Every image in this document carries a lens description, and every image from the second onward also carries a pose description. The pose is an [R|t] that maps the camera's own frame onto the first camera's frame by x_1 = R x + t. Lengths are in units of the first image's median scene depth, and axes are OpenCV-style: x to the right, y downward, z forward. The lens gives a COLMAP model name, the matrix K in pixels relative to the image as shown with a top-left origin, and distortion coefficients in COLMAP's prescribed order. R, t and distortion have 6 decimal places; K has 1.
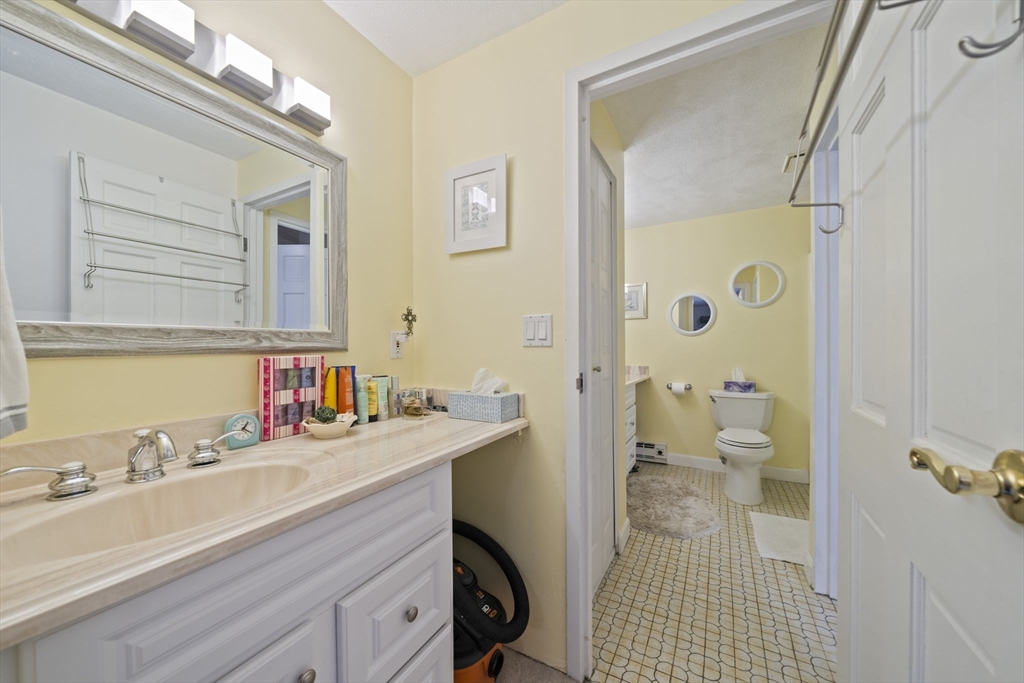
lens RADIAL K [[377.6, 0, 512.0], [0, 377.6, 341.5], [0, 0, 1]] dist [0.000651, 0.000015]
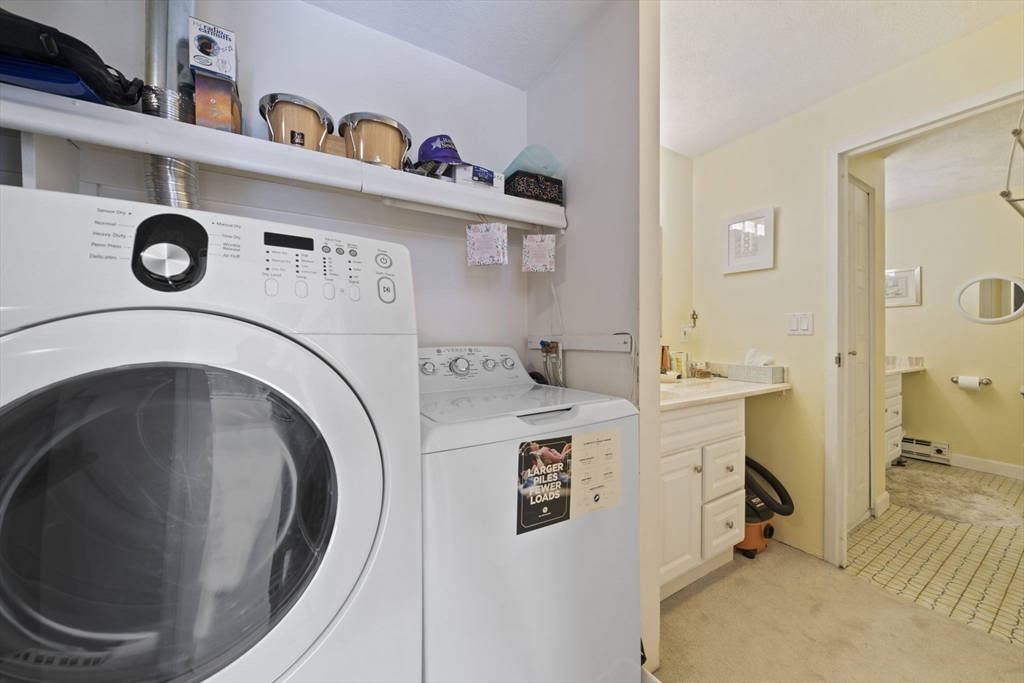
lens RADIAL K [[310.8, 0, 561.7], [0, 310.8, 335.8], [0, 0, 1]] dist [-0.004694, 0.000128]
pose [[0.865177, 0.002956, -0.501458, -0.065054], [0.004119, 0.999907, 0.013001, -0.001381], [0.501450, -0.013314, 0.865084, -0.255376]]
